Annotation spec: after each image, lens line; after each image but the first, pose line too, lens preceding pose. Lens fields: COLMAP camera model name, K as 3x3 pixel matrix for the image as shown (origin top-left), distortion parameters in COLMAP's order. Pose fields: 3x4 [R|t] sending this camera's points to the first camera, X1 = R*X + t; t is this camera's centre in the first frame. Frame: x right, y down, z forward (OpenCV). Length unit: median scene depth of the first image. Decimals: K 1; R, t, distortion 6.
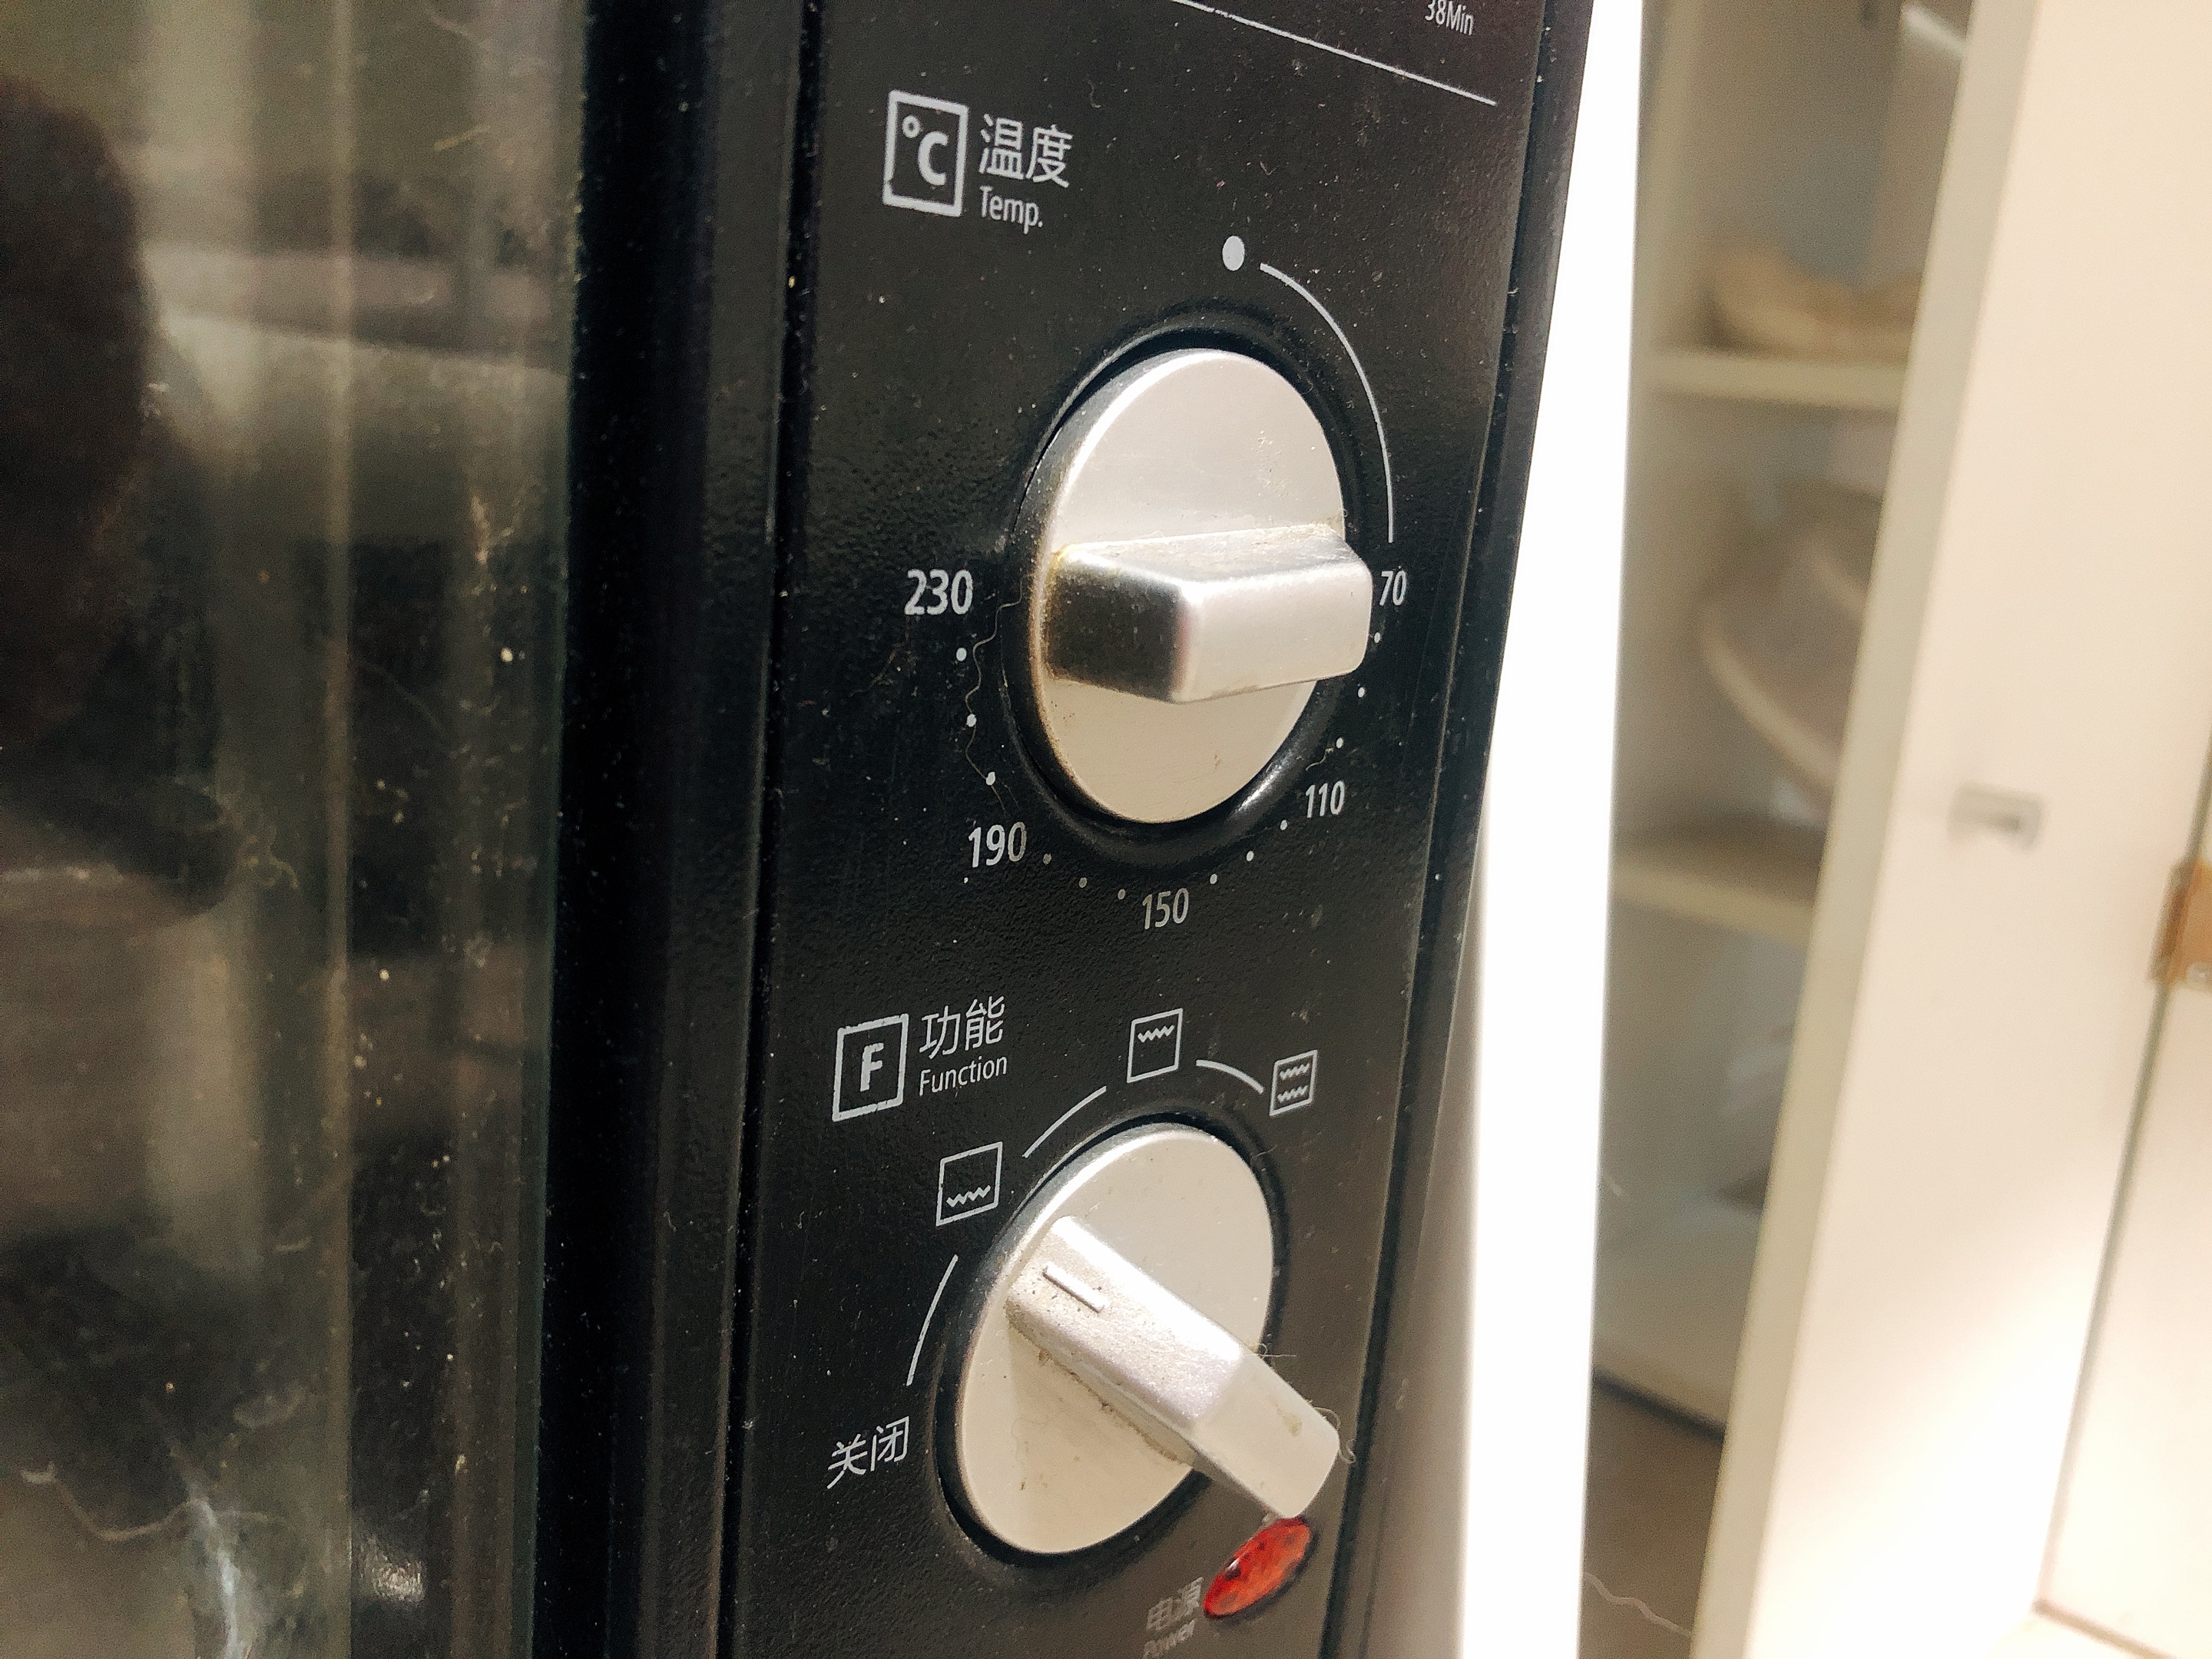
lens RADIAL K [[1829.2, 0, 1103.5], [0, 1829.2, 831.5], [0, 0, 1]] dist [0.053178, 0.002099]
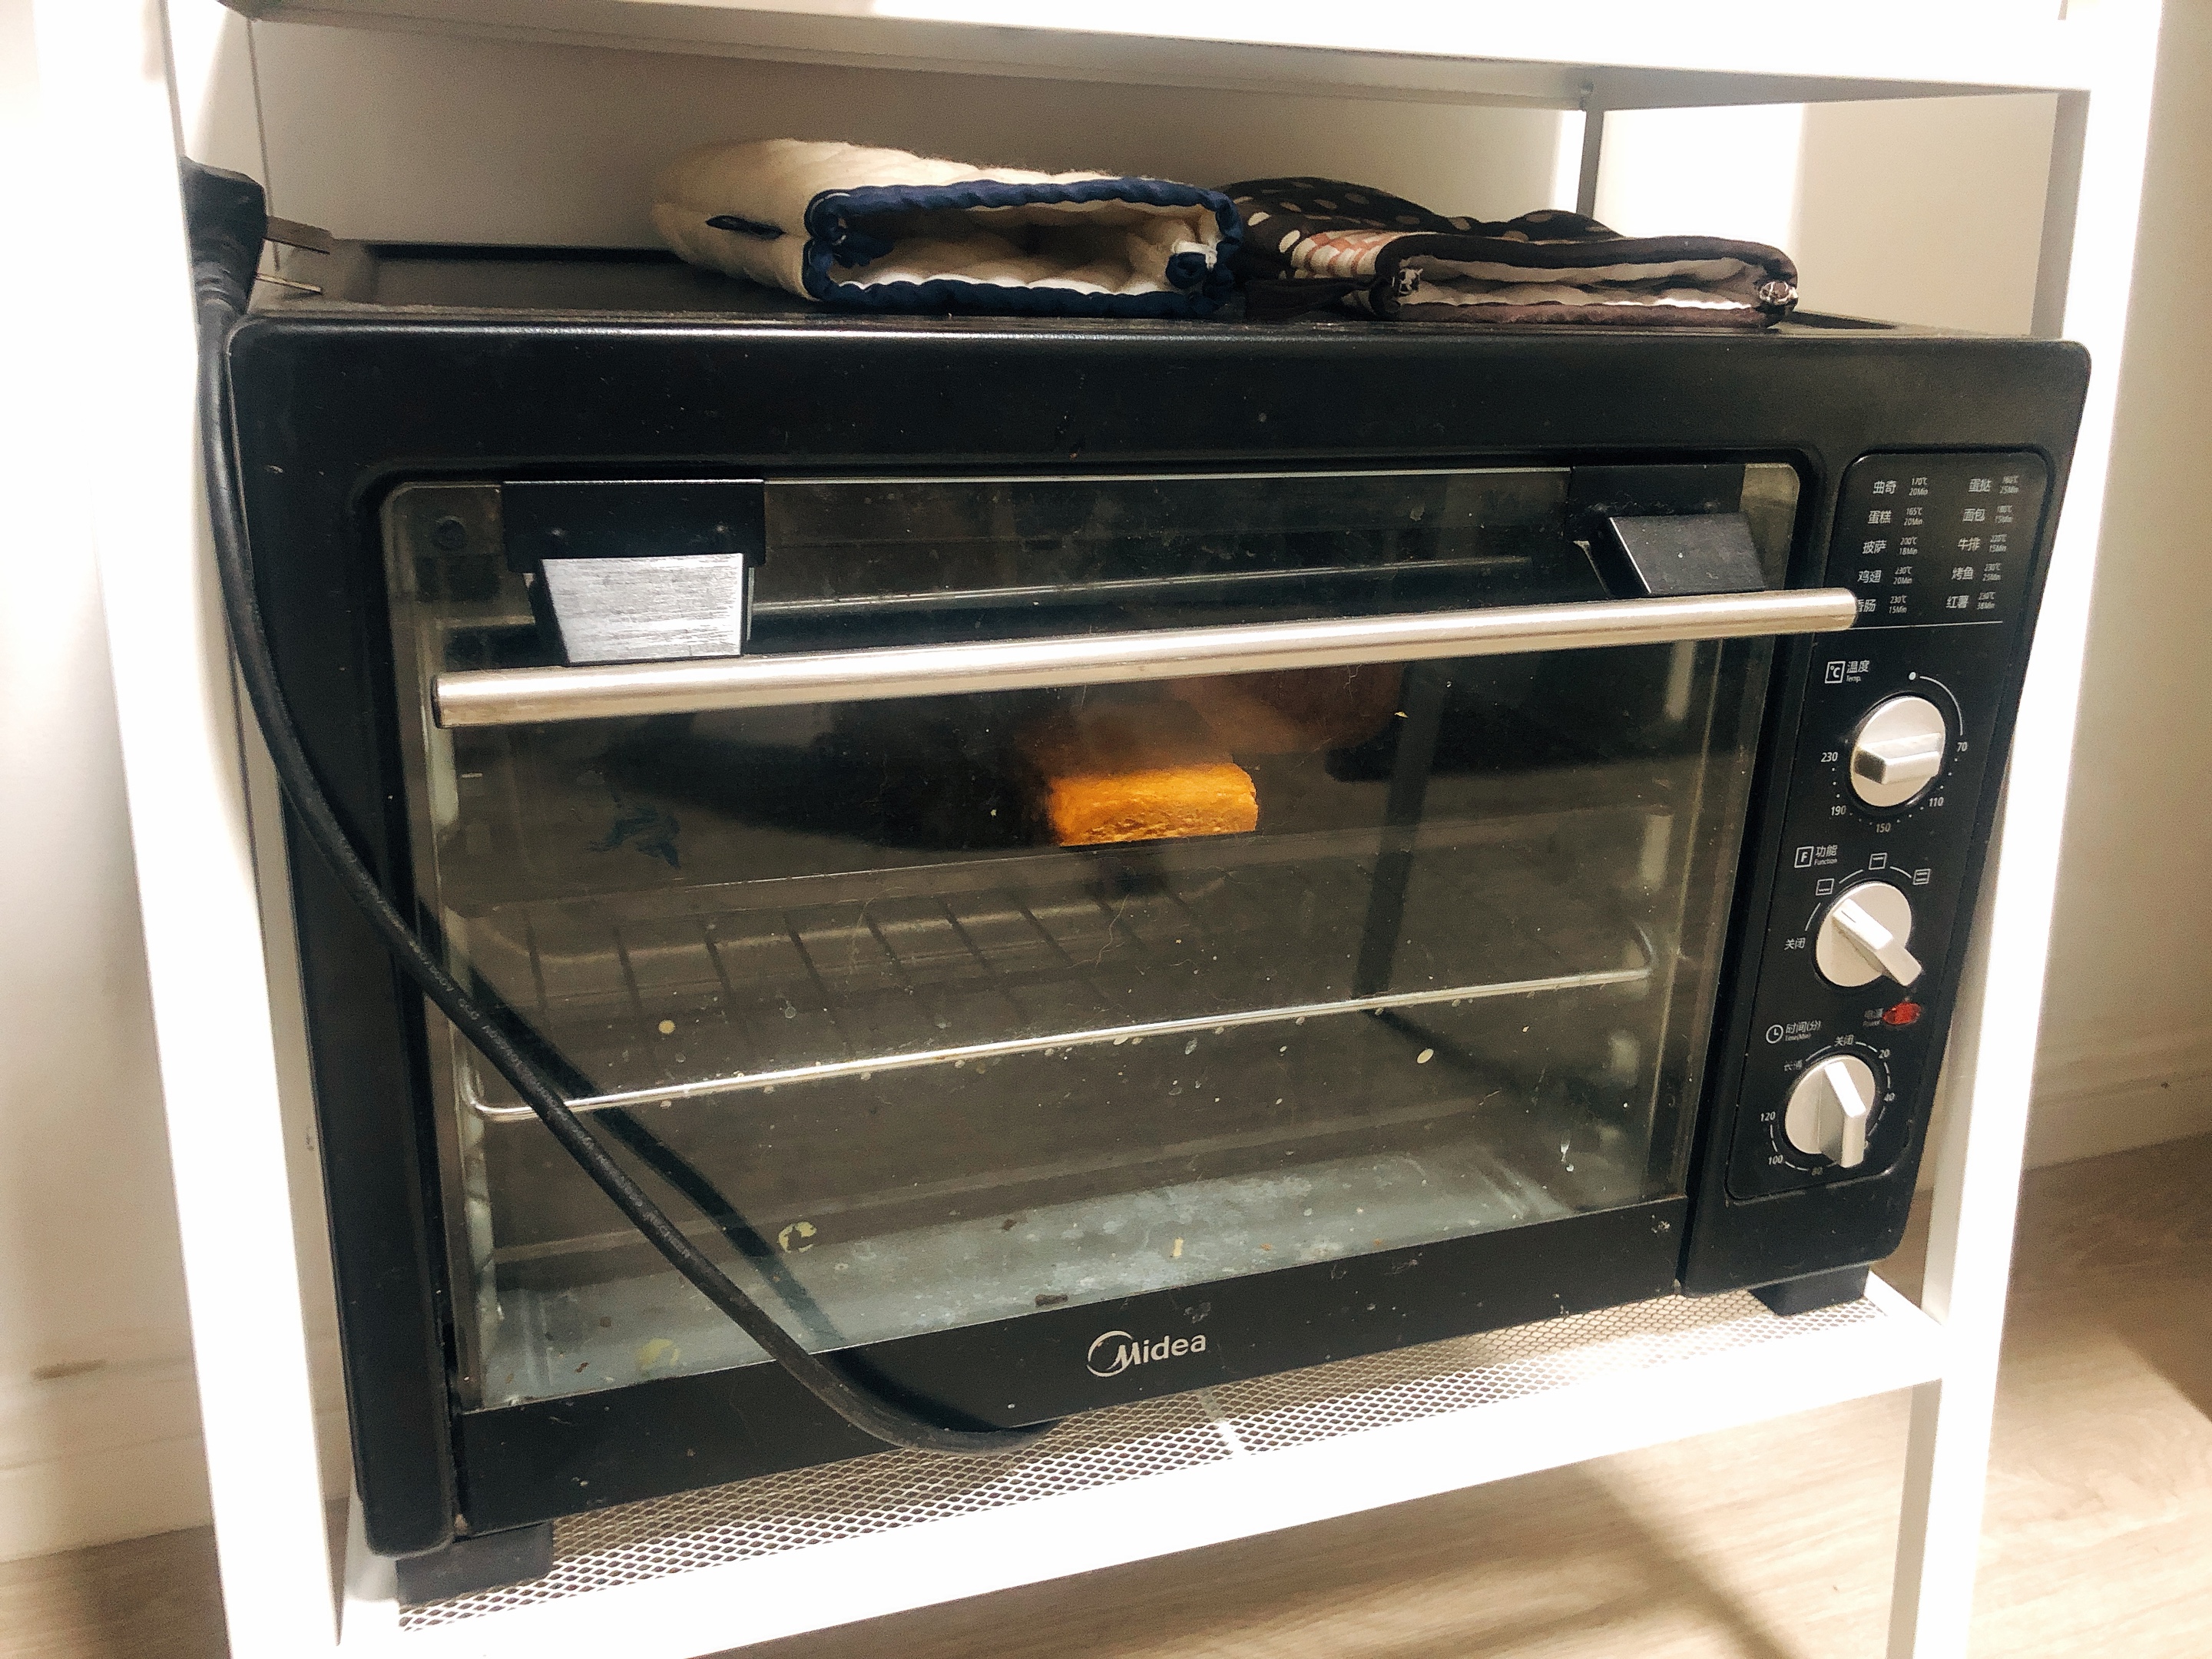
lens RADIAL K [[1829.2, 0, 1105.2], [0, 1829.2, 848.9], [0, 0, 1]] dist [0.053178, 0.002099]
pose [[0.895564, 0.087974, -0.436149, 0.293272], [-0.053466, 0.994433, 0.090800, -0.200479], [0.441709, -0.057998, 0.895282, -3.614998]]
